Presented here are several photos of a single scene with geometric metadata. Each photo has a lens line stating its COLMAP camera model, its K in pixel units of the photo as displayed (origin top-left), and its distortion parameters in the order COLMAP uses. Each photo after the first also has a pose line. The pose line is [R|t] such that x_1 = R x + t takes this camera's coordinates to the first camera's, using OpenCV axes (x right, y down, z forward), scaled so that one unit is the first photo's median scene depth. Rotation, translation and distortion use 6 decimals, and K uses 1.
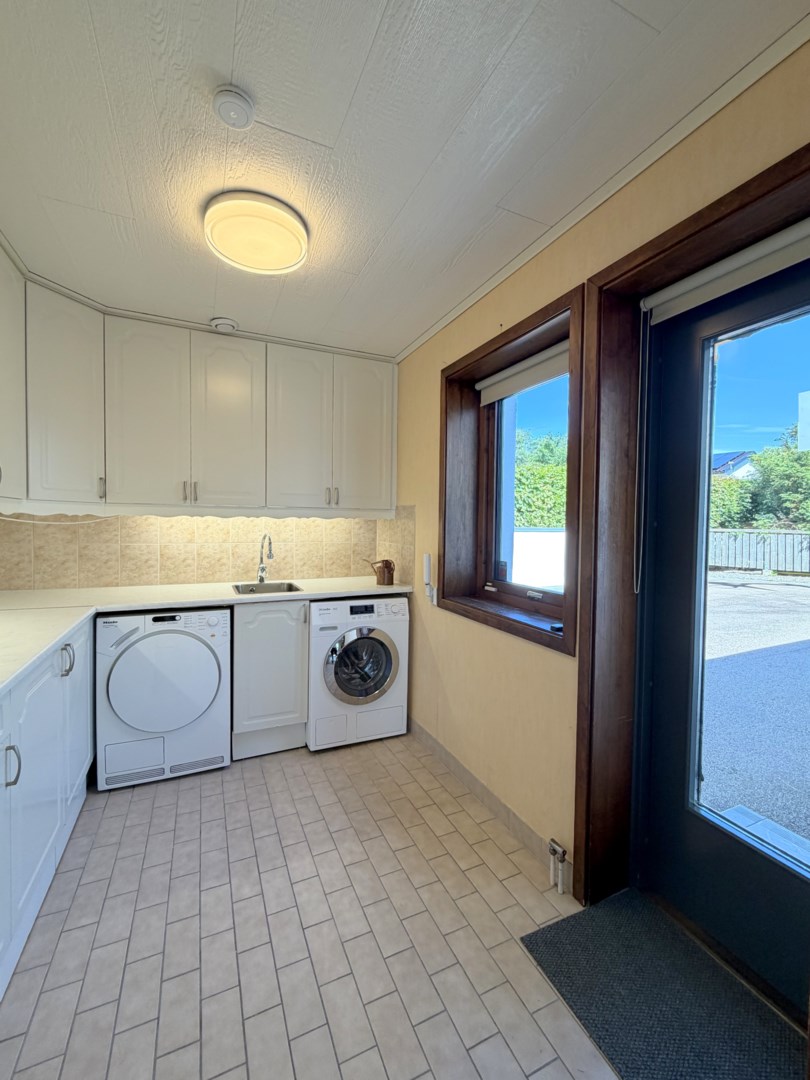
lens RADIAL K [[450.3, 0, 404.5], [0, 450.3, 534.8], [0, 0, 1]] dist [0.001117, 0.000481]
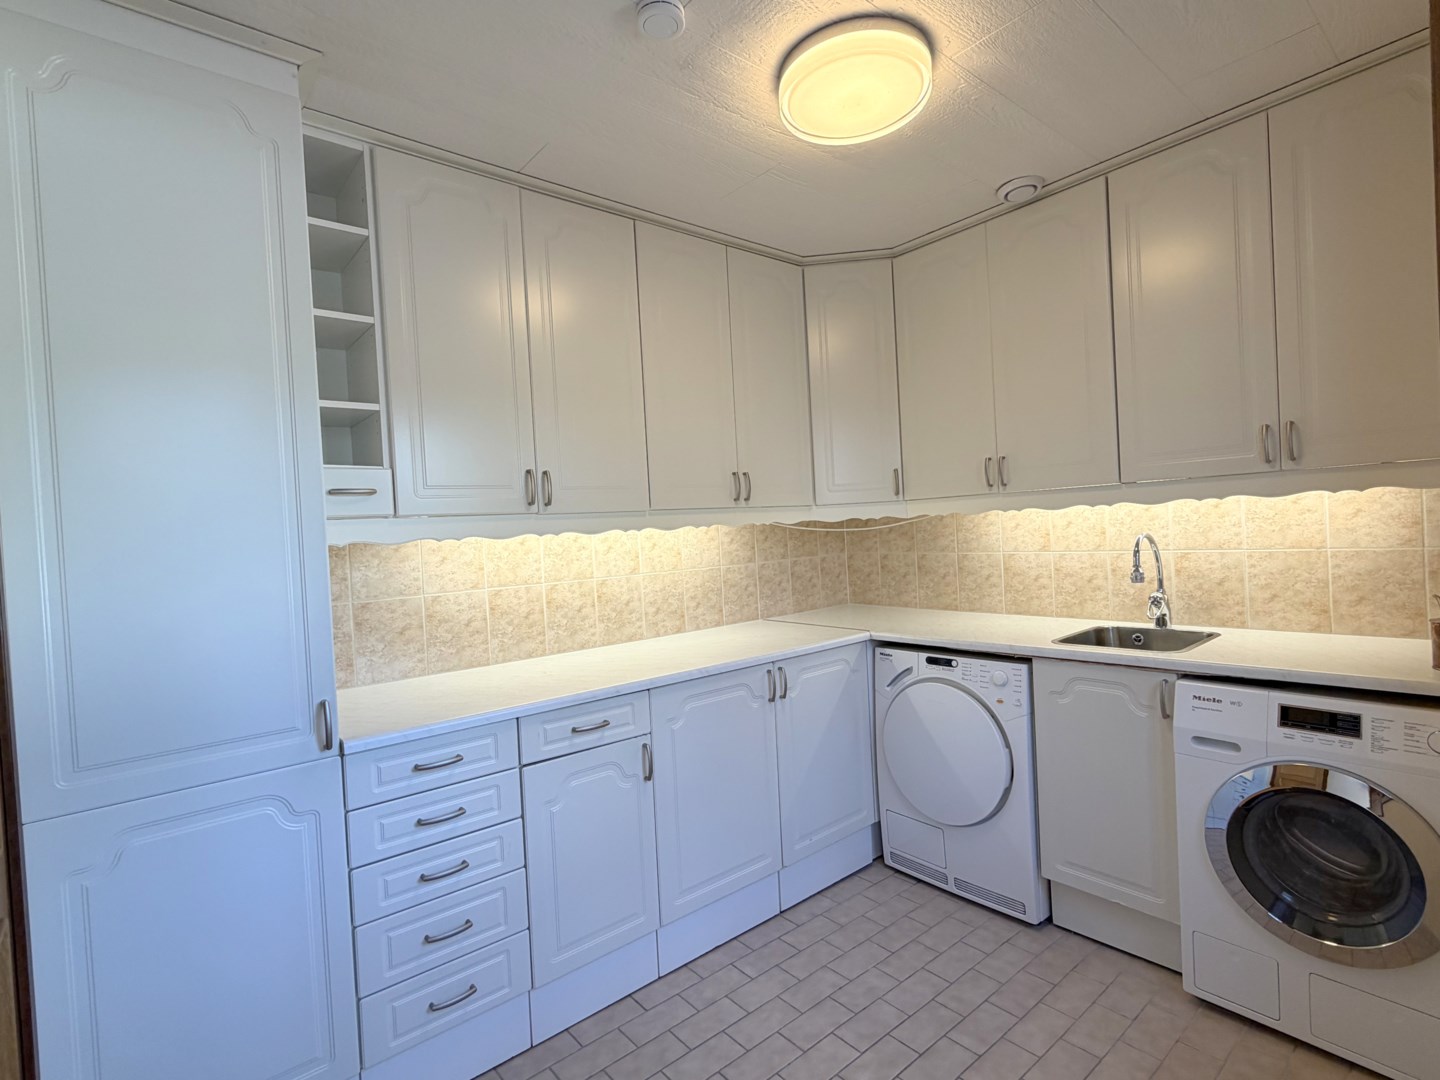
lens RADIAL K [[707.9, 0, 720.0], [0, 707.9, 540.0], [0, 0, 1]] dist [-0.003686, -0.000318]
pose [[0.259044, -0.011275, -0.965800, 0.405349], [0.028273, 0.999592, -0.004086, -0.006635], [0.965452, -0.026248, 0.259257, 0.358742]]
